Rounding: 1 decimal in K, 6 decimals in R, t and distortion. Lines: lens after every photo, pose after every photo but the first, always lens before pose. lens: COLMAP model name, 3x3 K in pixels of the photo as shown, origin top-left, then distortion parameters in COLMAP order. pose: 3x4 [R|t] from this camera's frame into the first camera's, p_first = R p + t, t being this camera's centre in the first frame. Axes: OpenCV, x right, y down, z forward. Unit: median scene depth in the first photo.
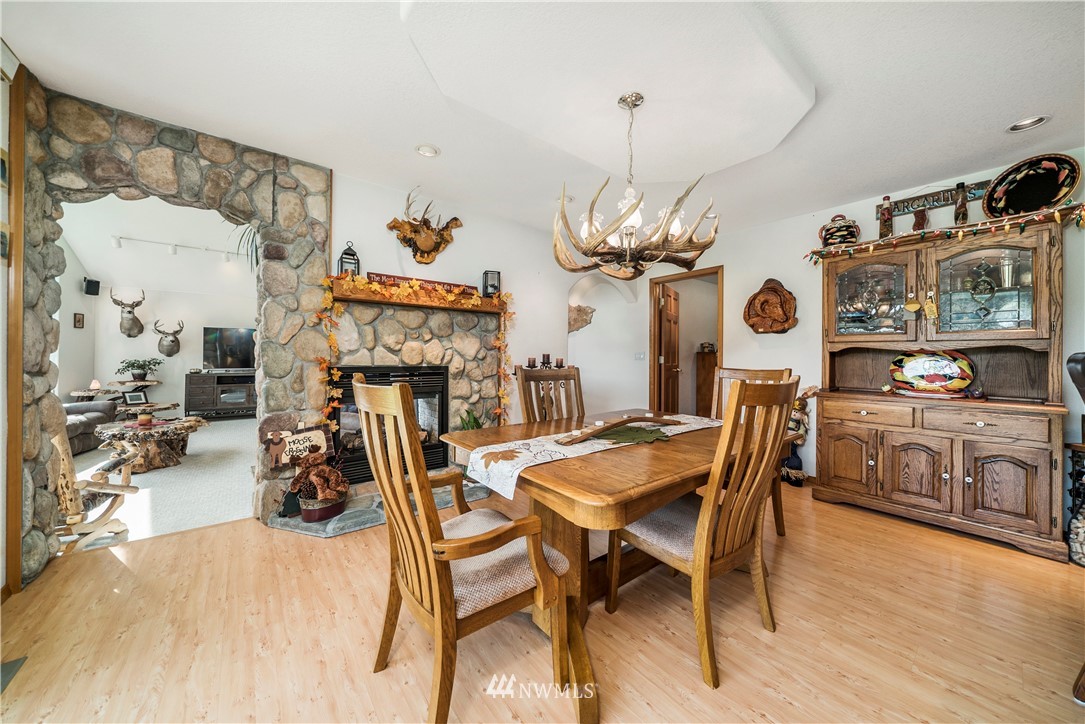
lens RADIAL K [[375.7, 0, 541.5], [0, 375.7, 355.0], [0, 0, 1]] dist [-0.001357, -0.000313]
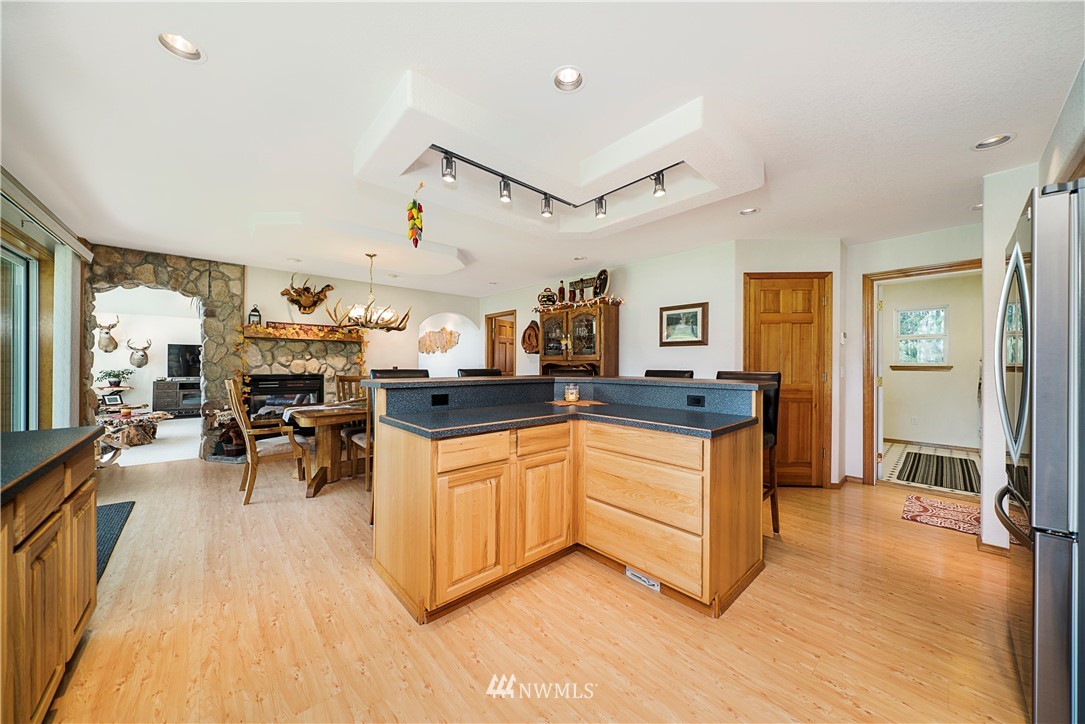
lens RADIAL K [[375.7, 0, 541.8], [0, 375.7, 364.0], [0, 0, 1]] dist [-0.001357, -0.000313]
pose [[0.998587, -0.001872, 0.053113, 0.651744], [0.001745, 0.999996, 0.002432, -0.019614], [-0.053118, -0.002336, 0.998586, -0.739205]]
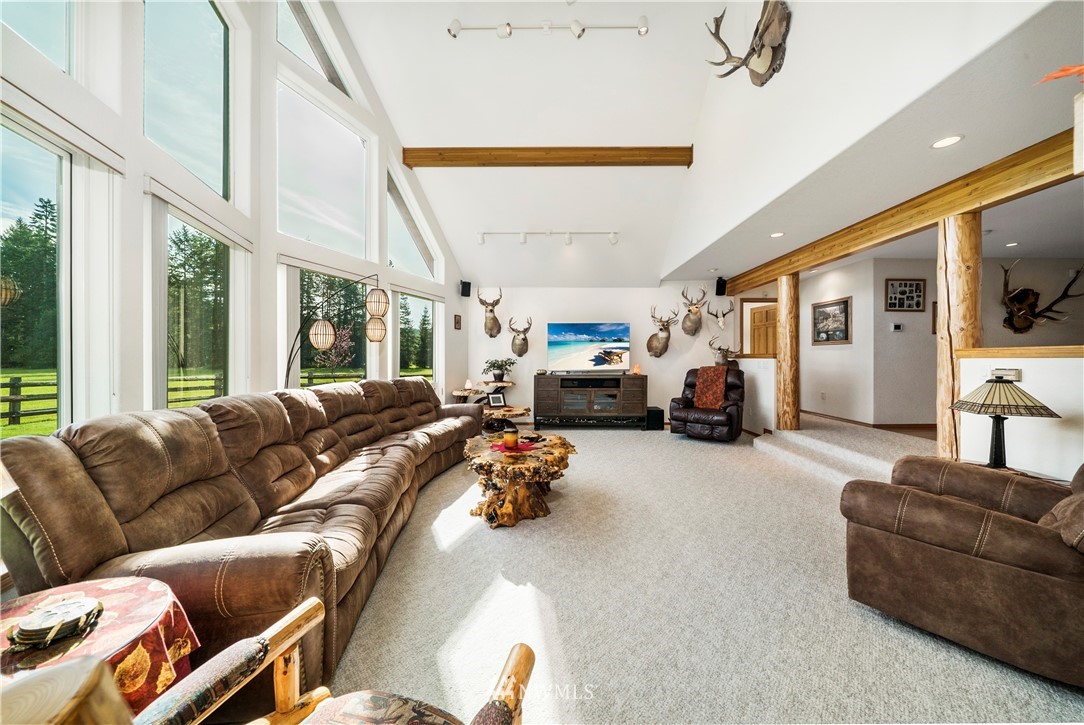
lens RADIAL K [[375.4, 0, 539.0], [0, 375.4, 358.1], [0, 0, 1]] dist [-0.001357, -0.000313]
pose [[0.766694, -0.010312, -0.641930, -0.801980], [0.009037, 0.999945, -0.005270, 0.031477], [0.641949, -0.001761, 0.766745, 0.702759]]
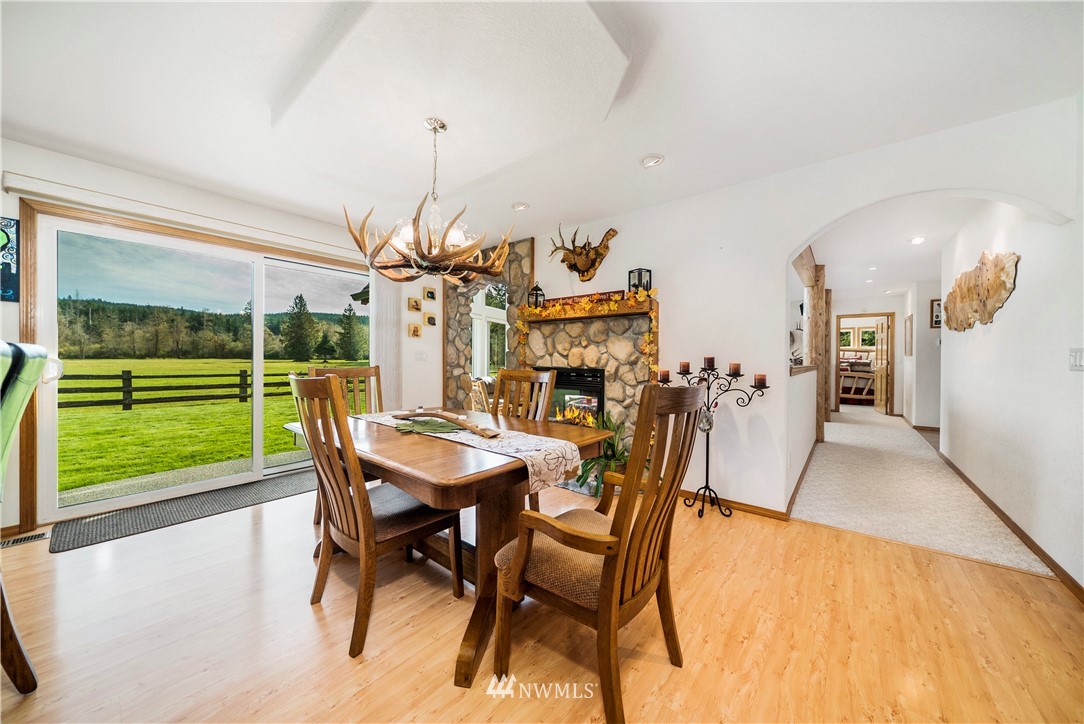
lens RADIAL K [[375.4, 0, 541.1], [0, 375.4, 363.7], [0, 0, 1]] dist [-0.001357, -0.000313]
pose [[0.197278, 0.004654, -0.980337, 0.807426], [-0.004558, 0.999982, 0.003830, 0.011223], [0.980337, 0.003712, 0.197296, 0.628870]]
